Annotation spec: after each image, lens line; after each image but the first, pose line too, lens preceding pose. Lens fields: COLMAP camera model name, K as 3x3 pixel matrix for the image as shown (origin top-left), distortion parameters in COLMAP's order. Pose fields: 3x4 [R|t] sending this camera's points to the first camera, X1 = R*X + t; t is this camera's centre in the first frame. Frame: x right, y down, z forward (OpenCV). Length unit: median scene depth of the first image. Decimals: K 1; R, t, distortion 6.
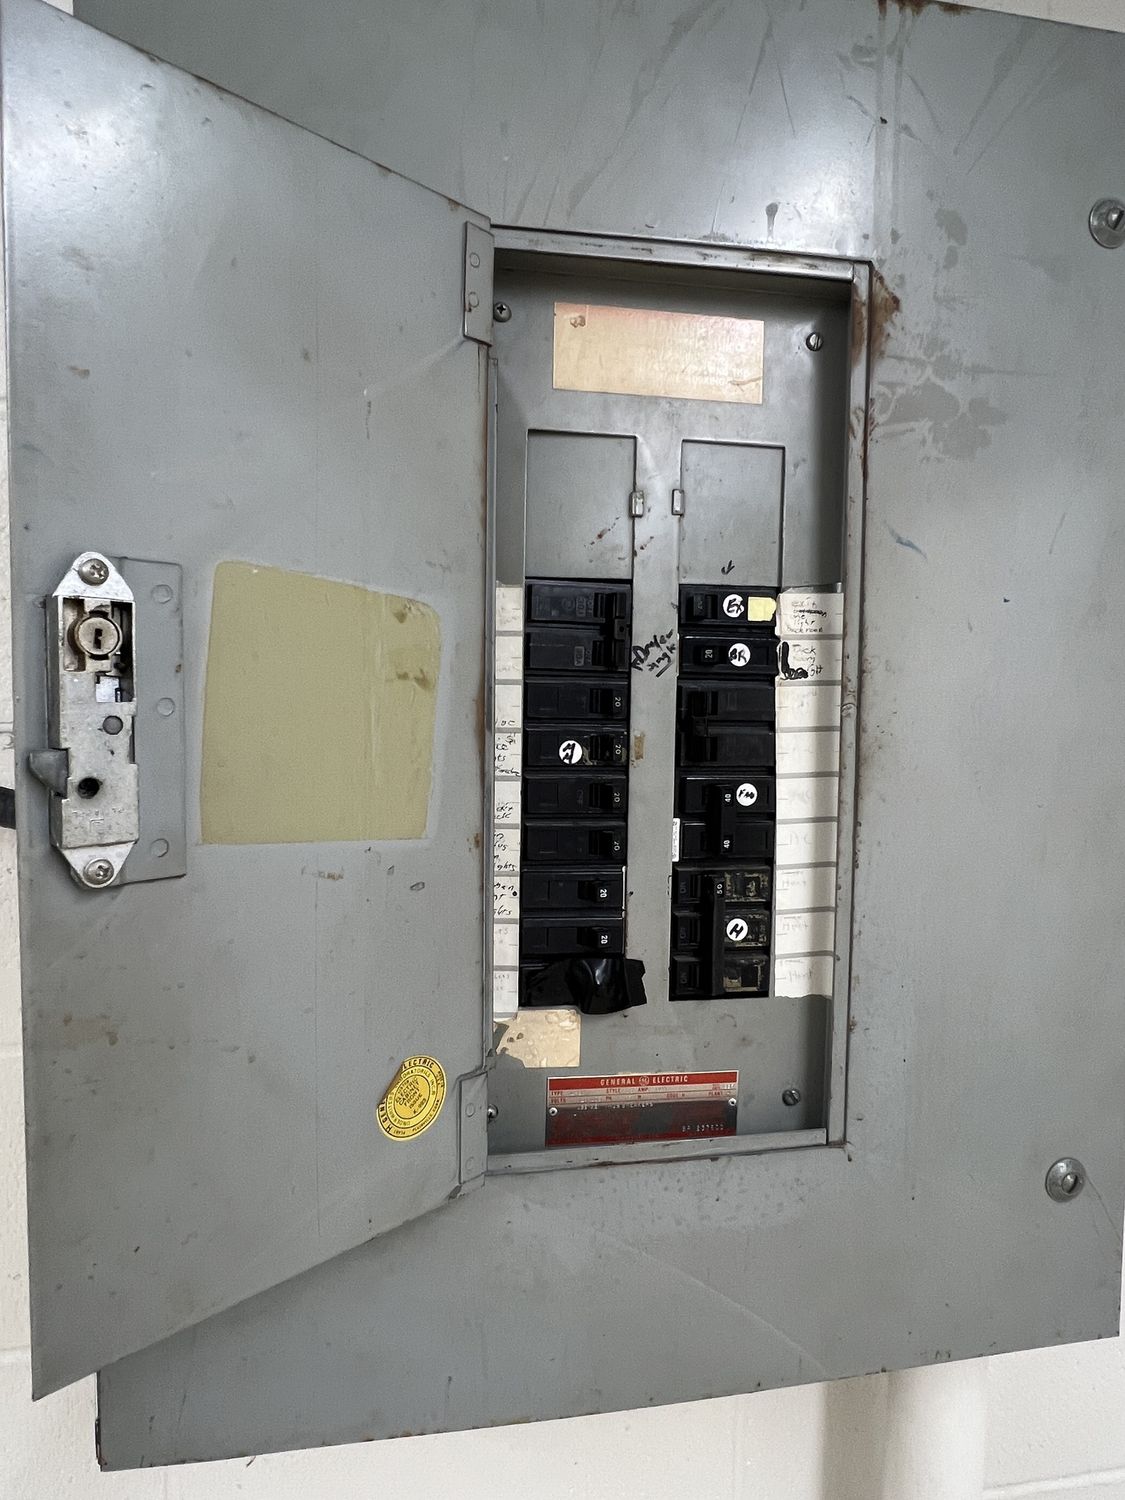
lens RADIAL K [[872.7, 0, 561.9], [0, 872.7, 750.7], [0, 0, 1]] dist [0.007252, -0.006200]
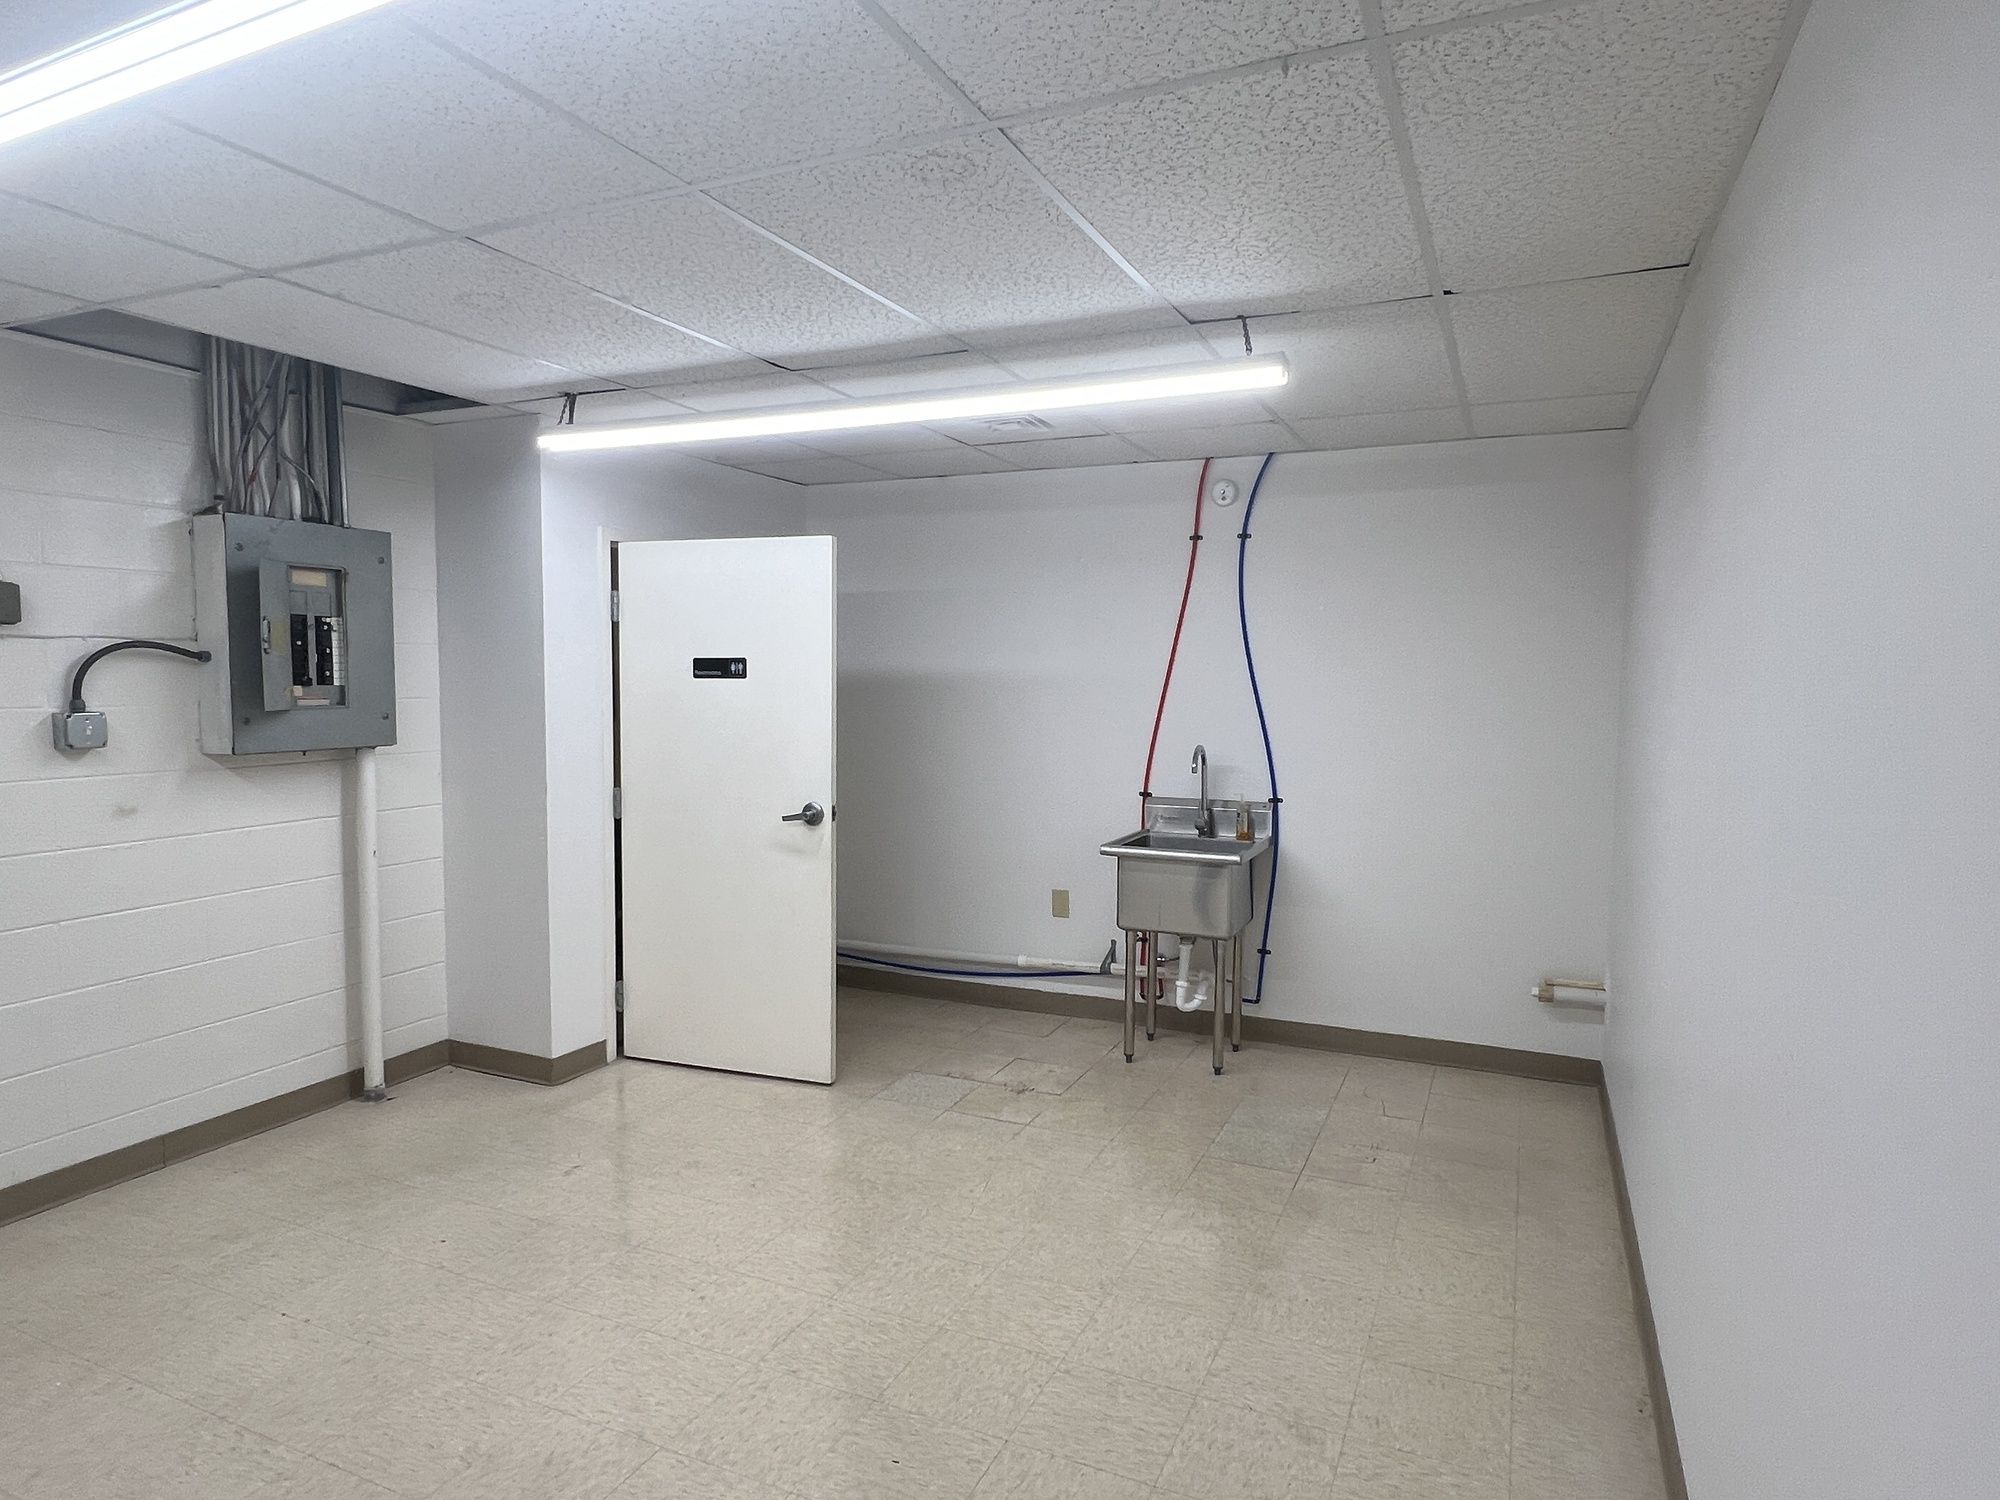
lens RADIAL K [[1163.6, 0, 994.0], [0, 1163.6, 750.2], [0, 0, 1]] dist [0.007252, -0.006200]
pose [[0.548370, -0.063859, 0.833794, -4.051311], [0.045405, 0.997883, 0.046564, 0.574569], [-0.835002, 0.012325, 0.550109, -7.317656]]
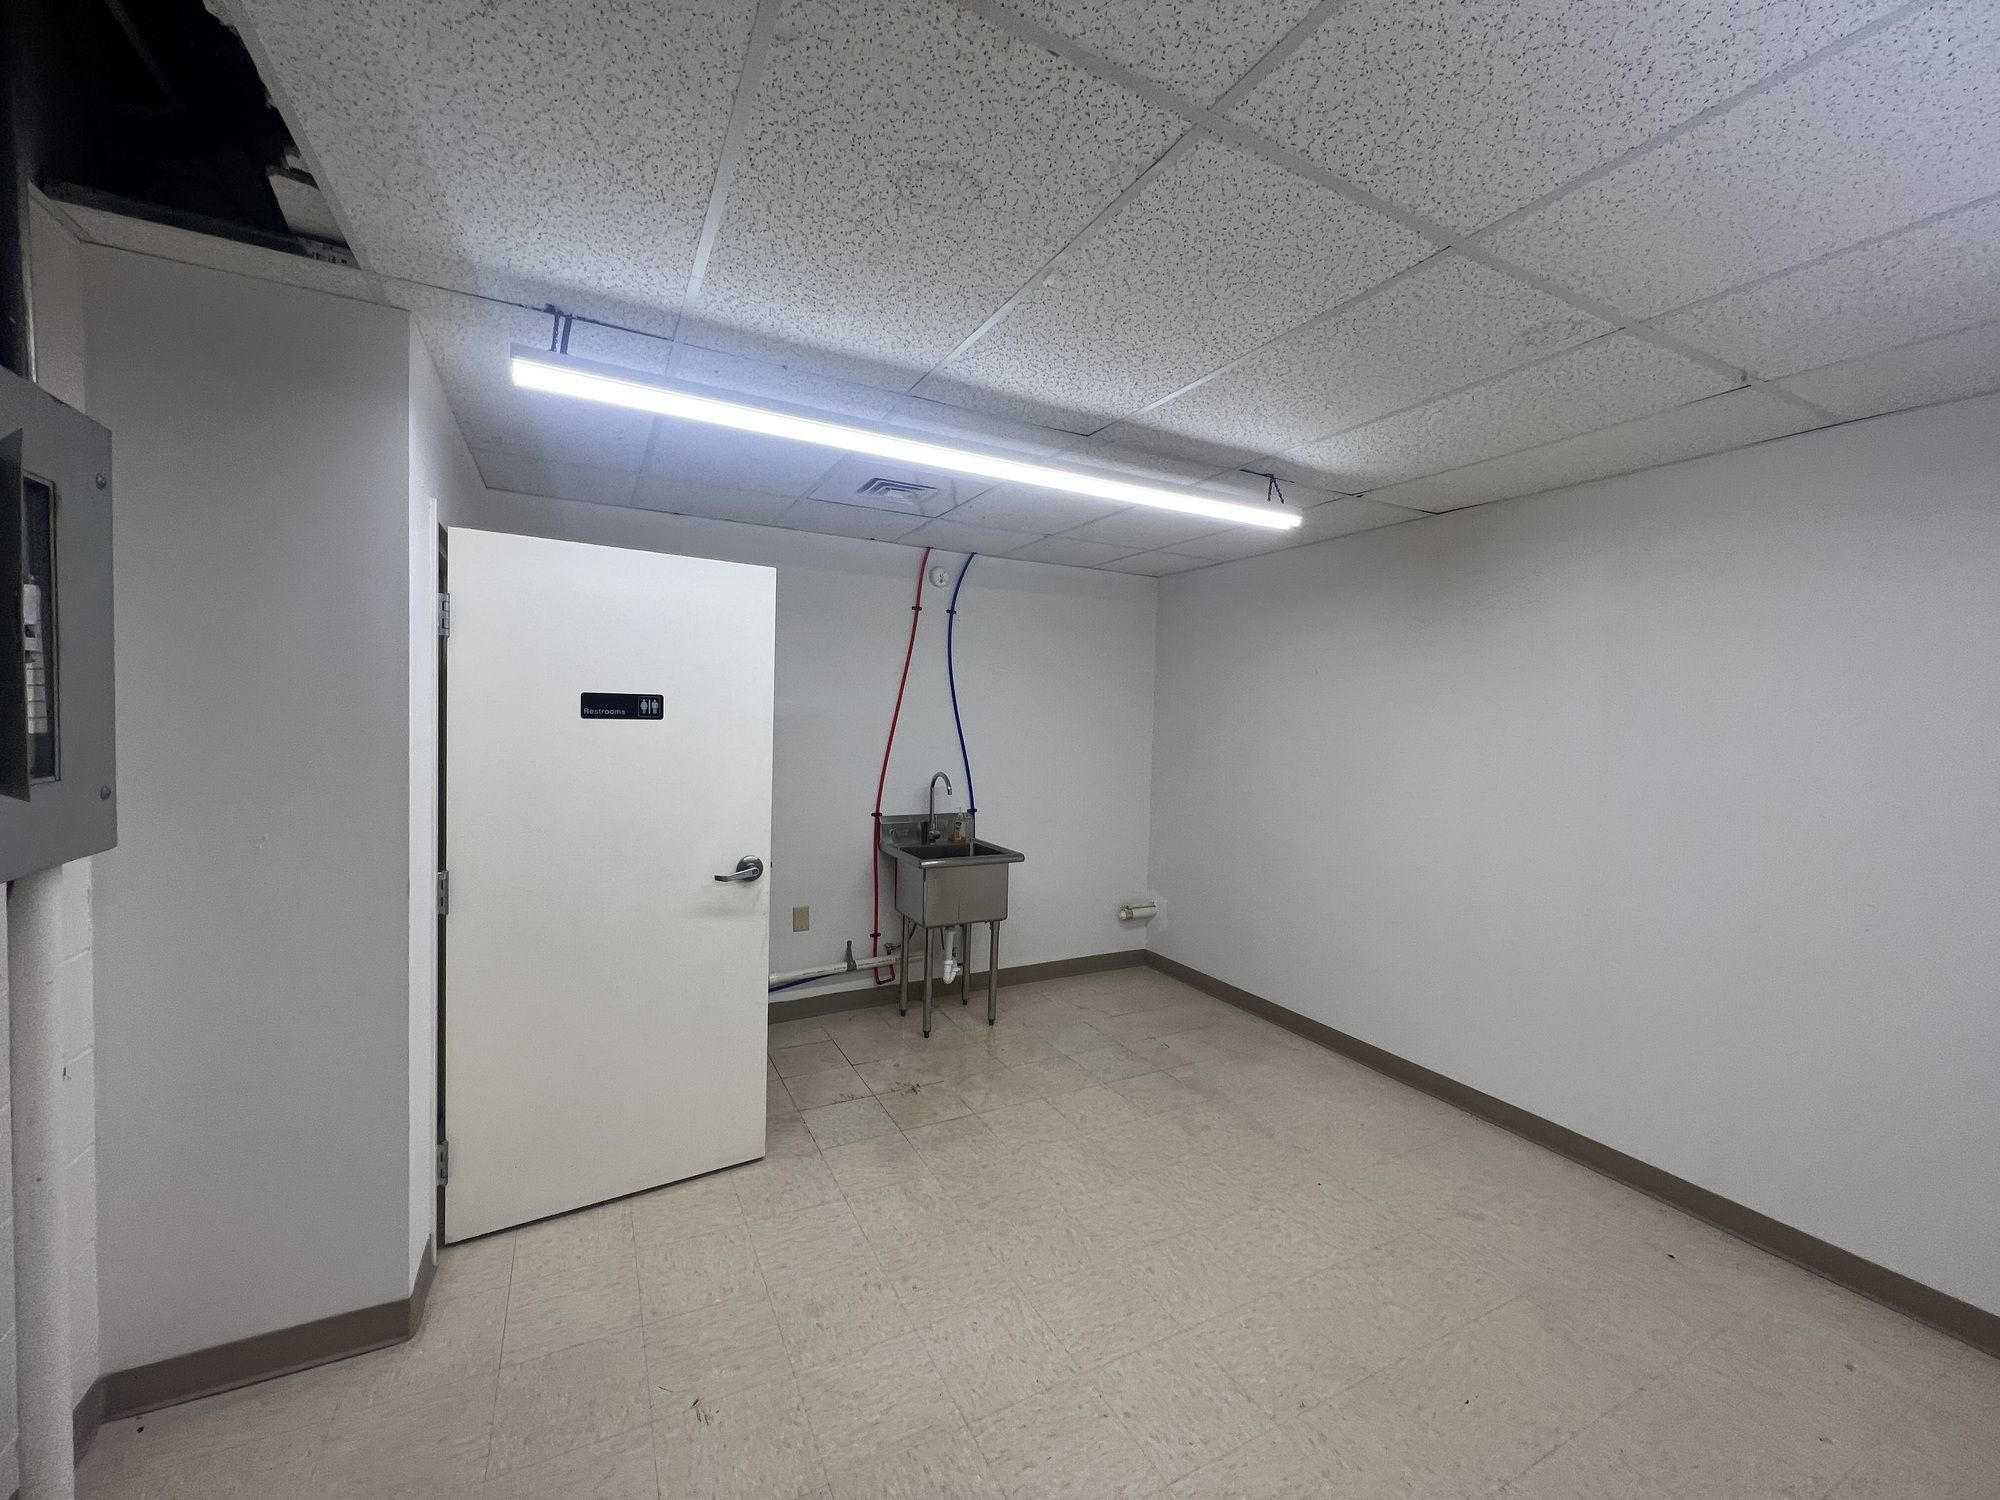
lens RADIAL K [[802.0, 0, 999.3], [0, 802.0, 748.6], [0, 0, 1]] dist [-0.000559, -0.000021]
pose [[-0.325104, -0.057130, 0.943951, -3.216140], [0.022822, 0.997409, 0.068225, 0.231863], [-0.945403, 0.043723, -0.322957, -1.091547]]
